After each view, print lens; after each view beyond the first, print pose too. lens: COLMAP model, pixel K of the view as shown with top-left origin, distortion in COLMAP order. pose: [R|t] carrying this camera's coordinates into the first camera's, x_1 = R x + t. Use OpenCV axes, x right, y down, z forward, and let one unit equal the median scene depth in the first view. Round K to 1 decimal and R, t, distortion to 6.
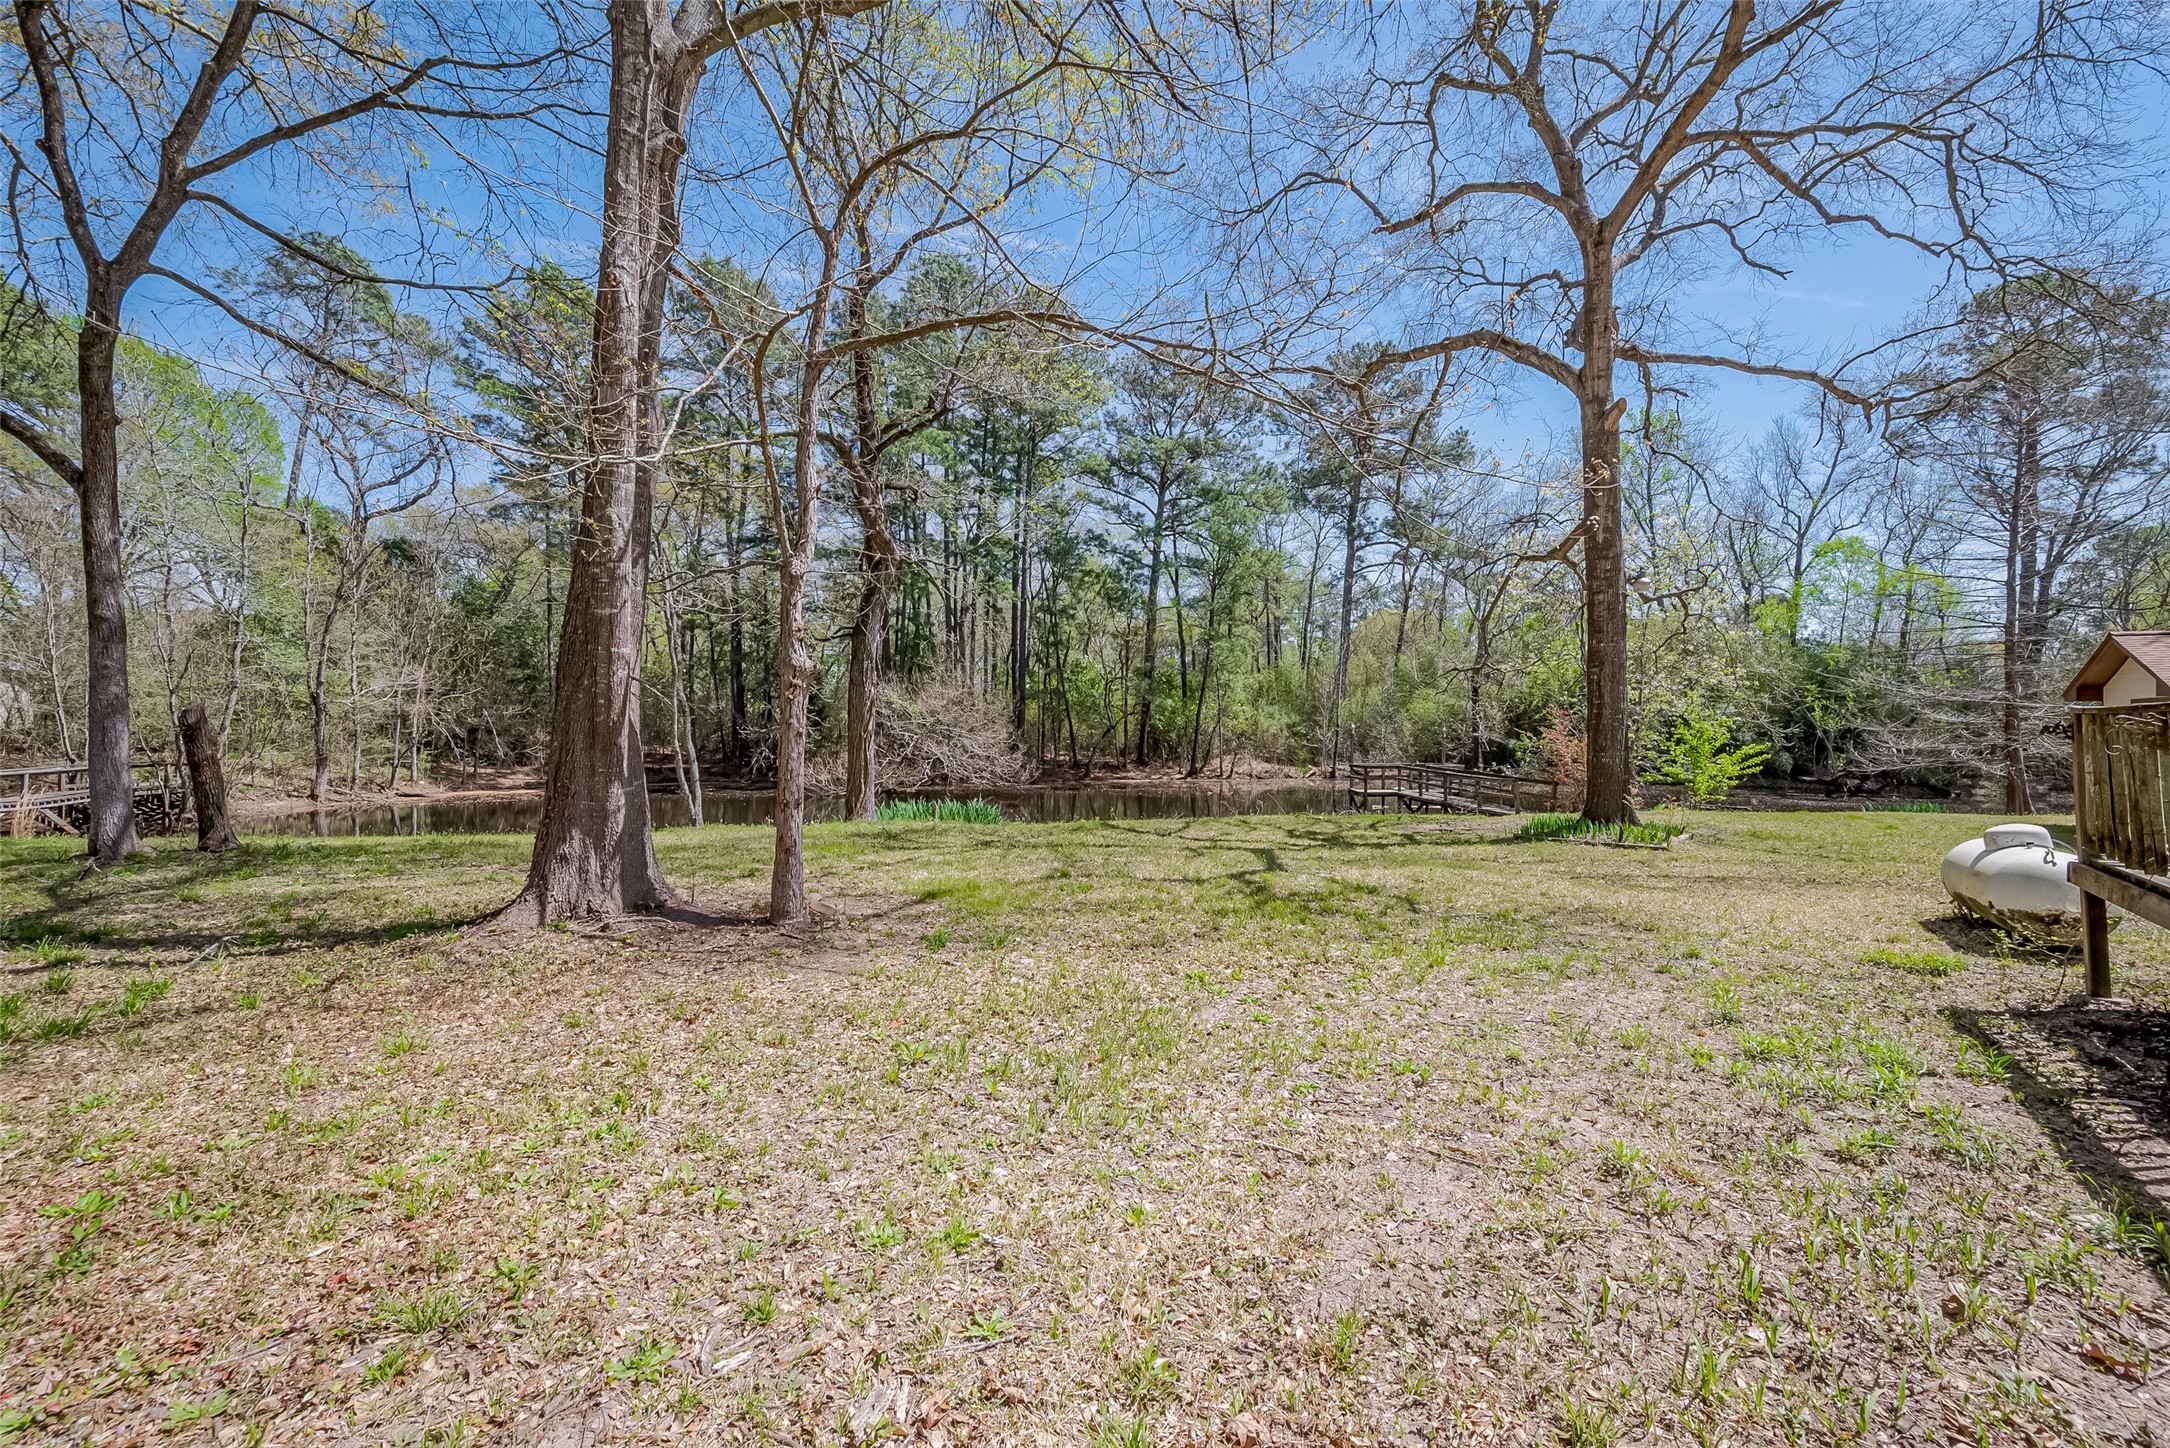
lens RADIAL K [[852.8, 0, 1092.2], [0, 852.8, 739.6], [0, 0, 1]] dist [-0.000960, -0.000565]
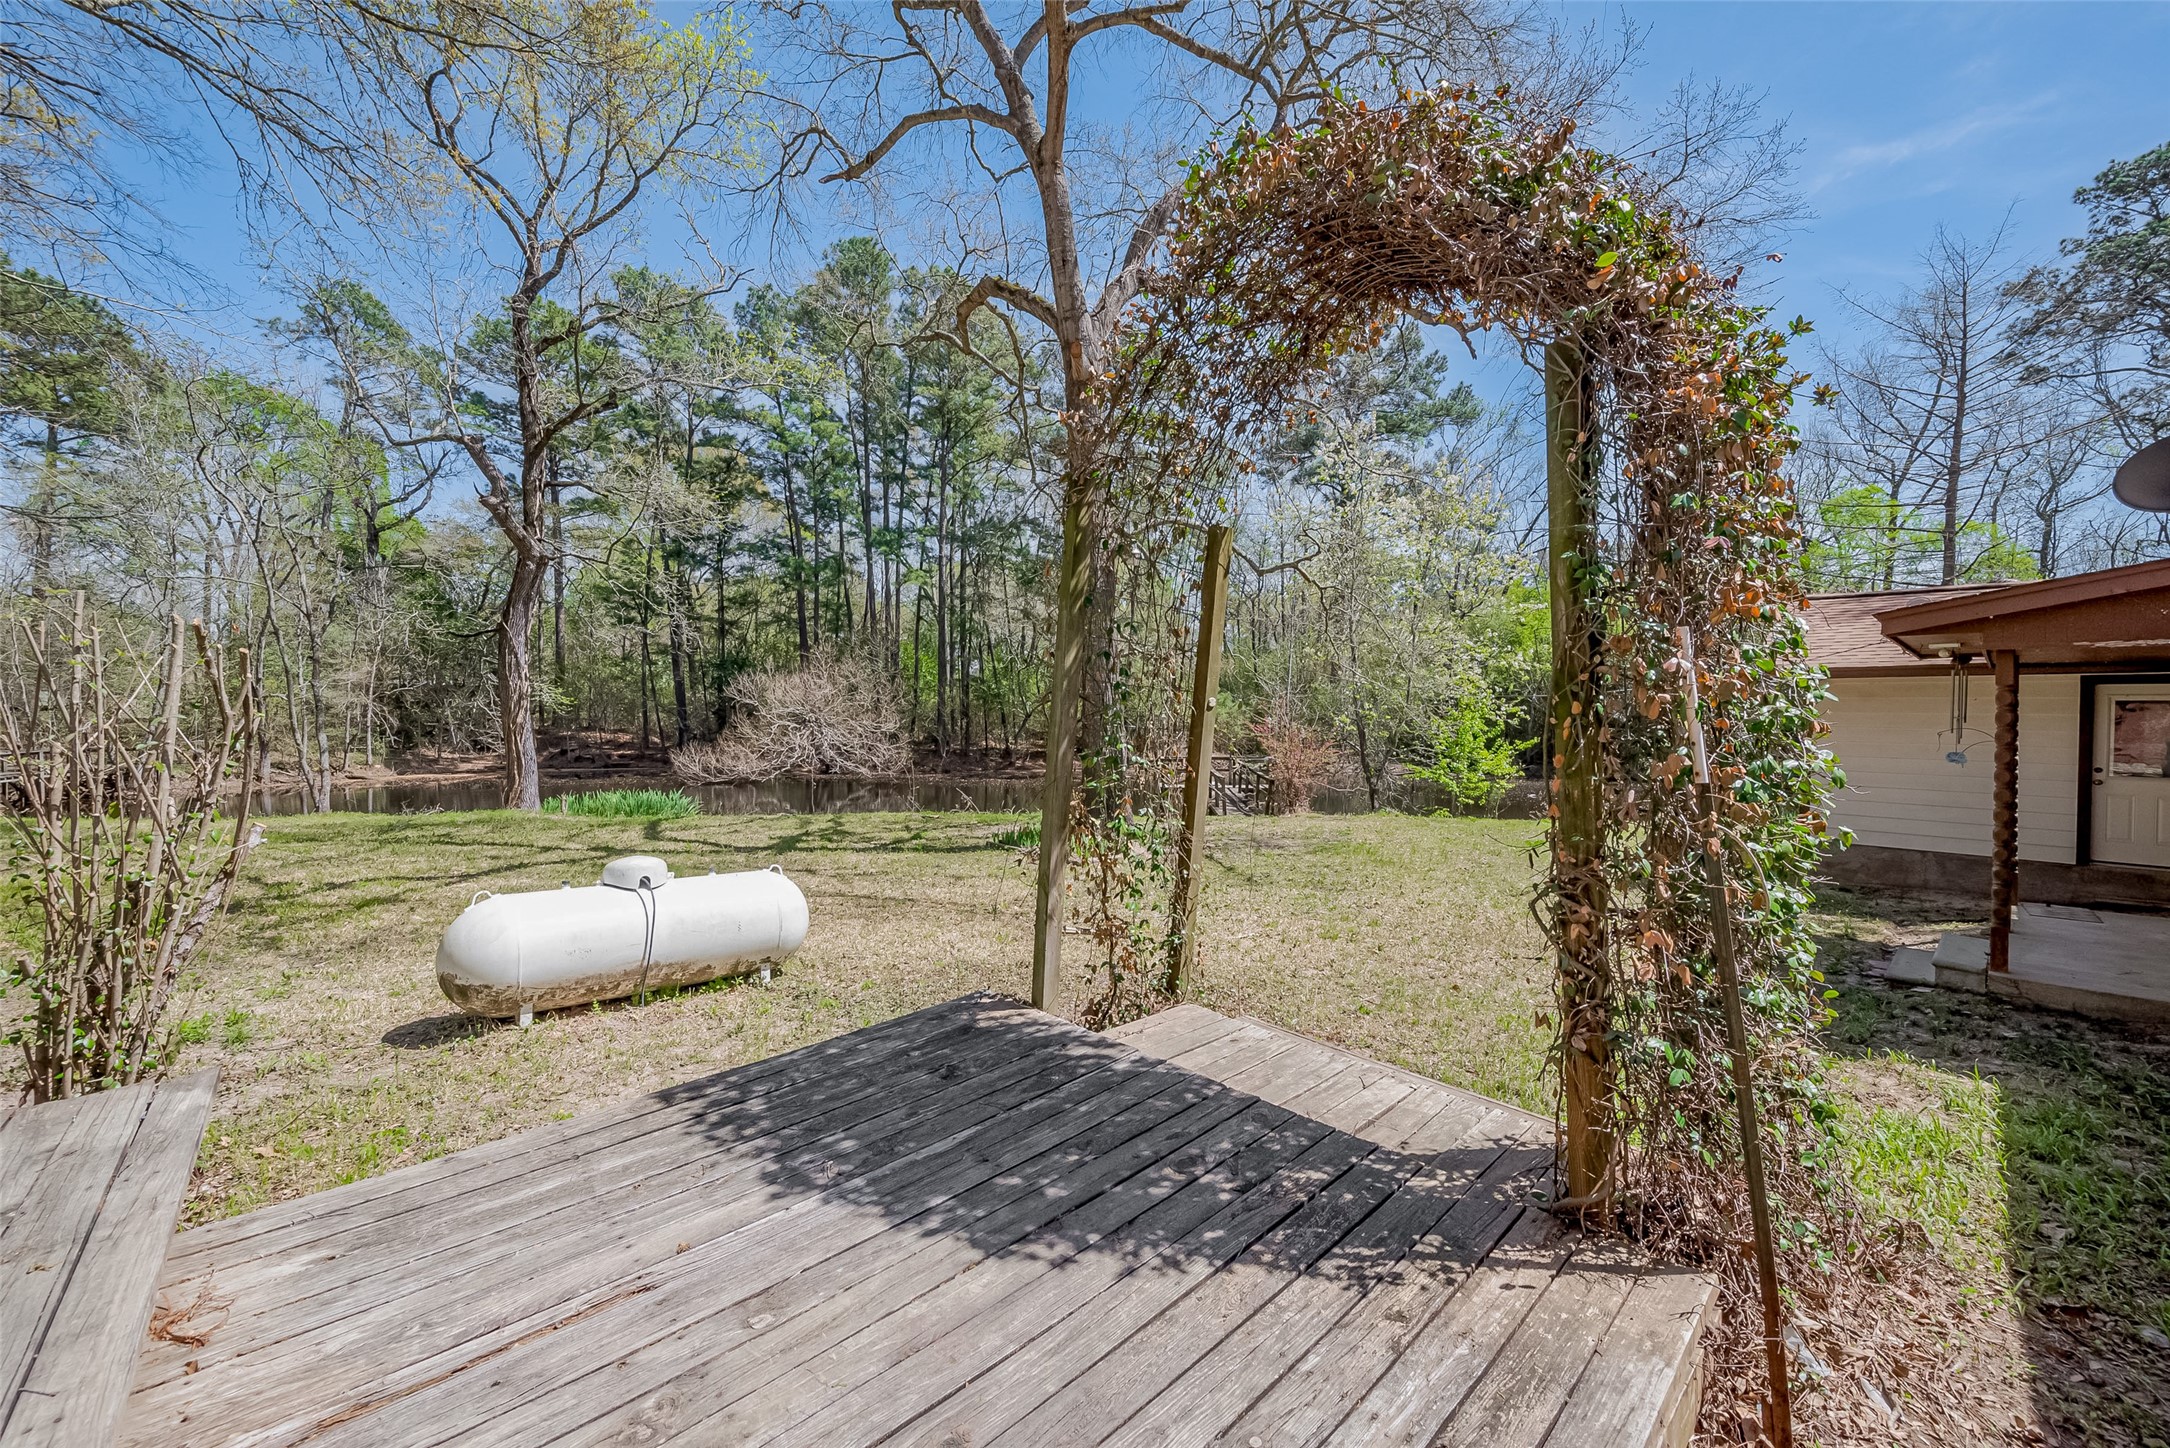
lens RADIAL K [[855.4, 0, 1087.3], [0, 855.4, 724.4], [0, 0, 1]] dist [0.000541, 0.000094]
pose [[0.982204, 0.001971, -0.187806, 0.396141], [-0.002429, 0.999995, -0.002206, -0.005597], [0.187800, 0.002623, 0.982204, 0.077138]]
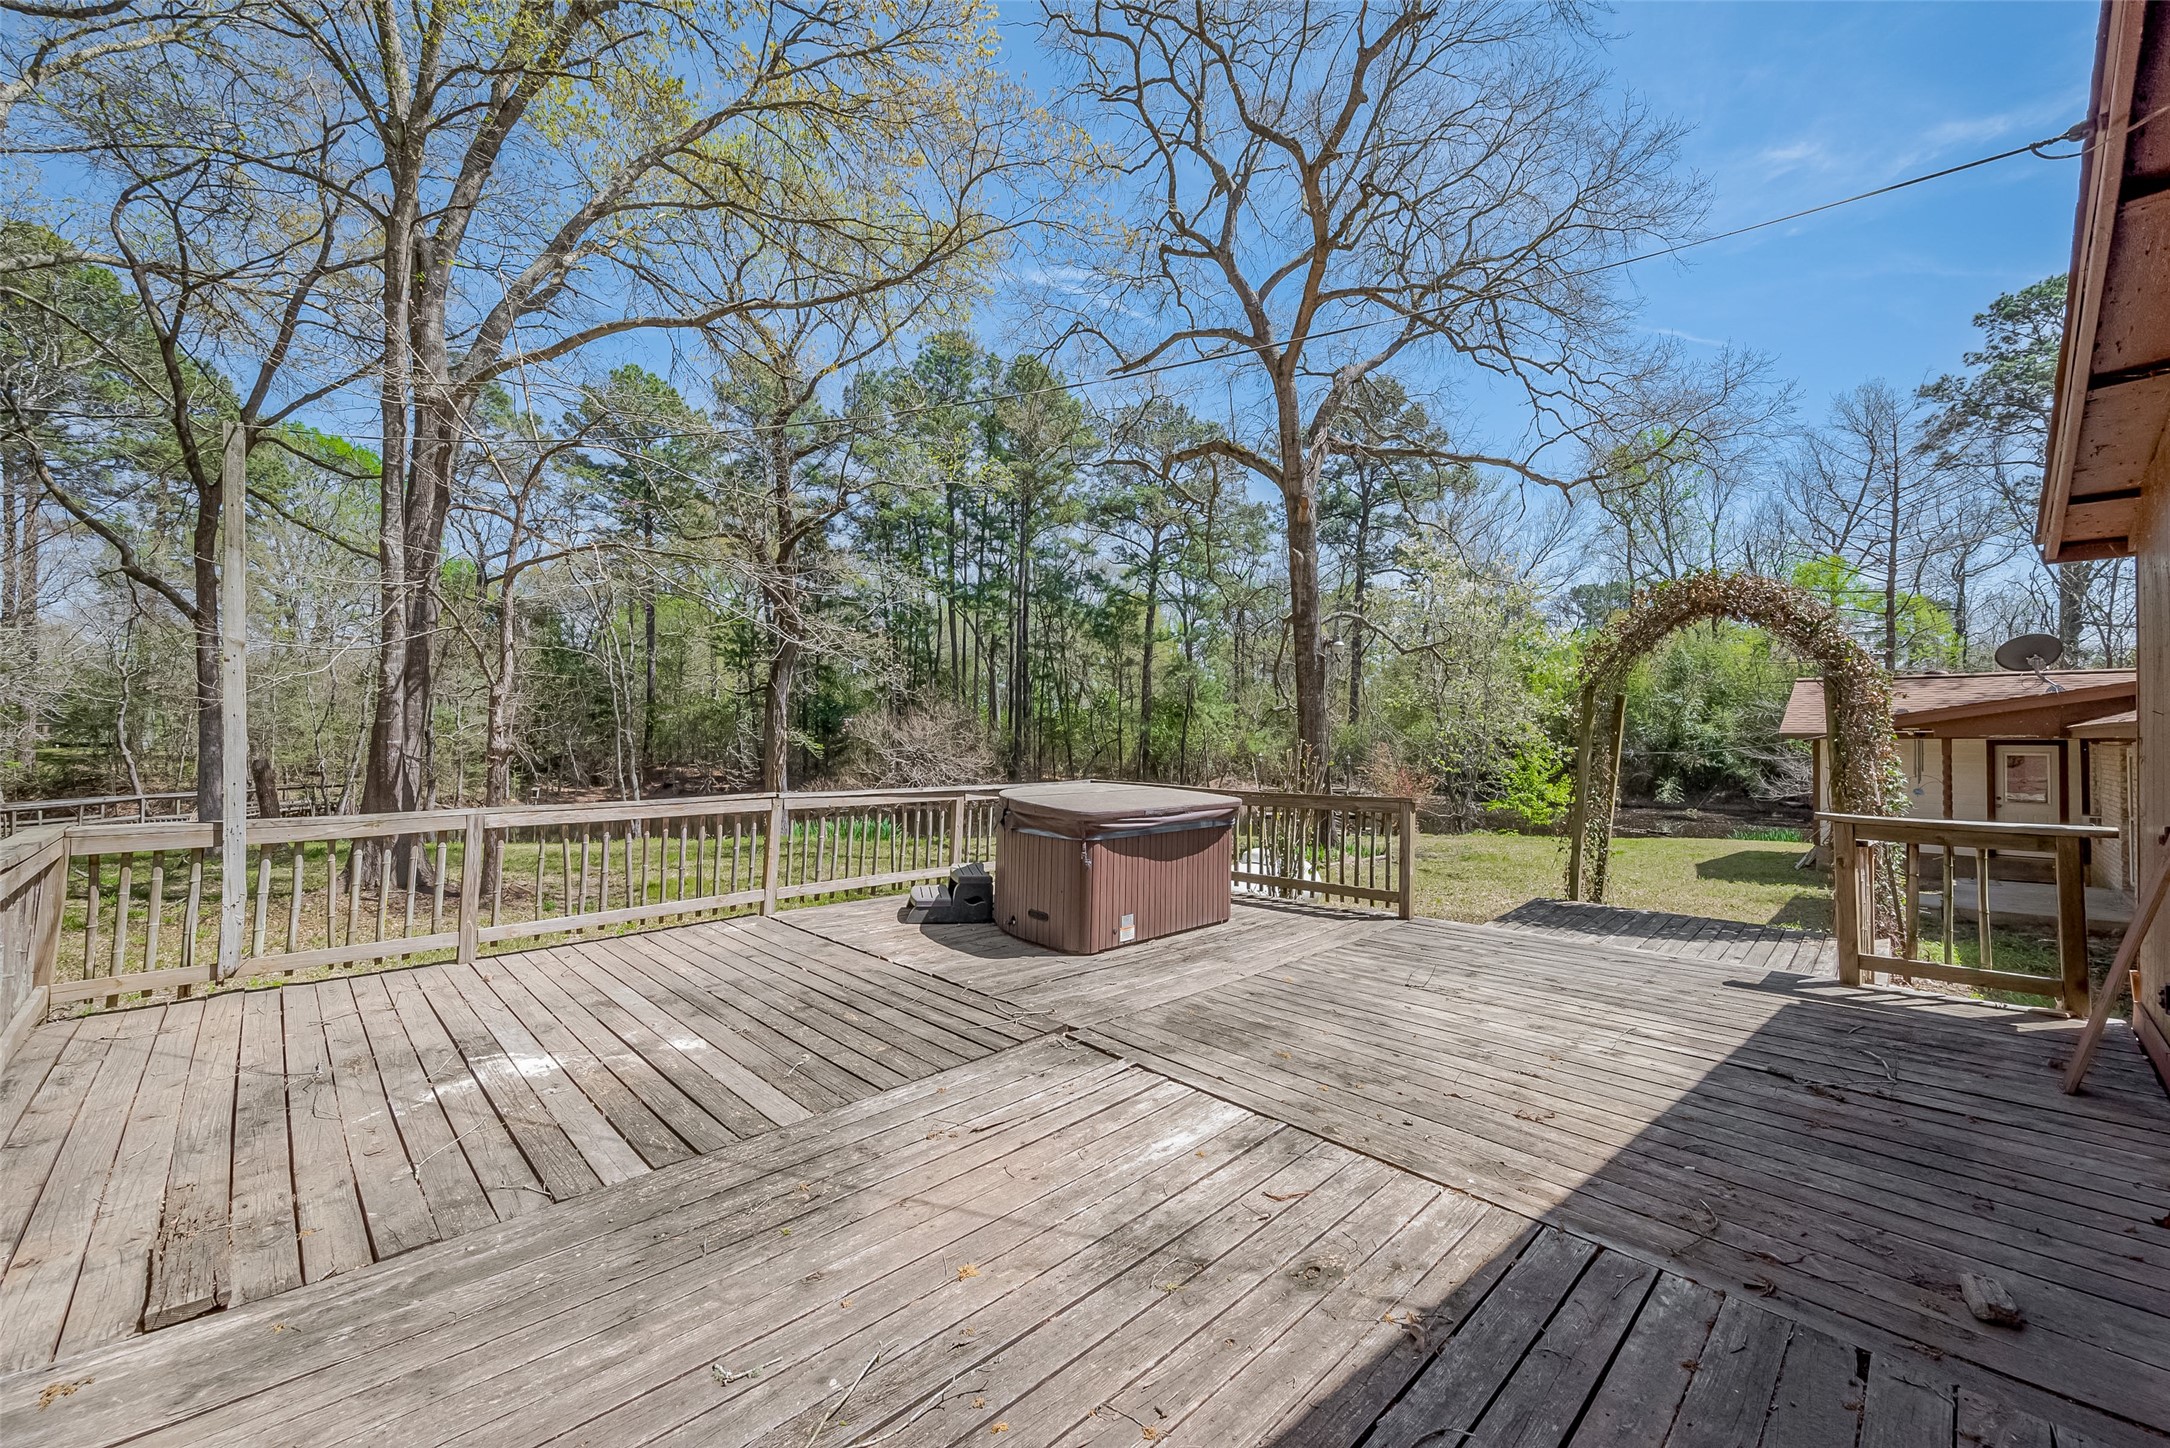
lens RADIAL K [[858.2, 0, 1087.1], [0, 858.2, 730.6], [0, 0, 1]] dist [0.001464, 0.000145]
pose [[0.989958, -0.004079, -0.141306, 0.241747], [0.000025, 0.999589, -0.028679, -0.016343], [0.141364, 0.028388, 0.989551, -0.123008]]
